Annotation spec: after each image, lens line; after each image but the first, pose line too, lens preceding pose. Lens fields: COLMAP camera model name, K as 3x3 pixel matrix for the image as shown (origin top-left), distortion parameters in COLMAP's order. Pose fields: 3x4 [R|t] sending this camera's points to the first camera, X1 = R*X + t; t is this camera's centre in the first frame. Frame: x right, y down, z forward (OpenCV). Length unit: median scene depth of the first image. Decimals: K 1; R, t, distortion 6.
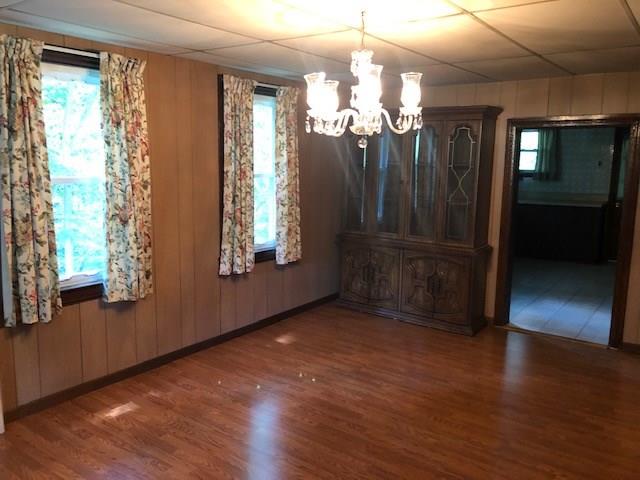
lens RADIAL K [[542.2, 0, 320.0], [0, 542.2, 240.0], [0, 0, 1]] dist [0.063318, -0.002453]
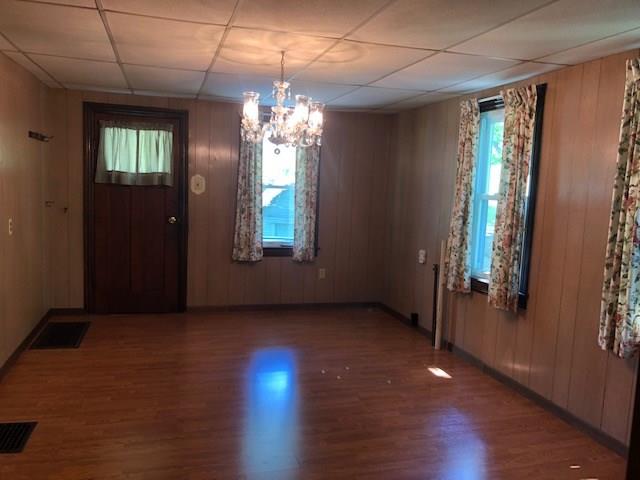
lens RADIAL K [[542.2, 0, 320.0], [0, 542.2, 240.0], [0, 0, 1]] dist [0.063318, -0.002453]
pose [[-0.625431, 0.037883, -0.779360, 0.713853], [-0.167955, 0.968871, 0.181877, -0.160421], [0.761989, 0.244649, -0.599599, 1.312770]]
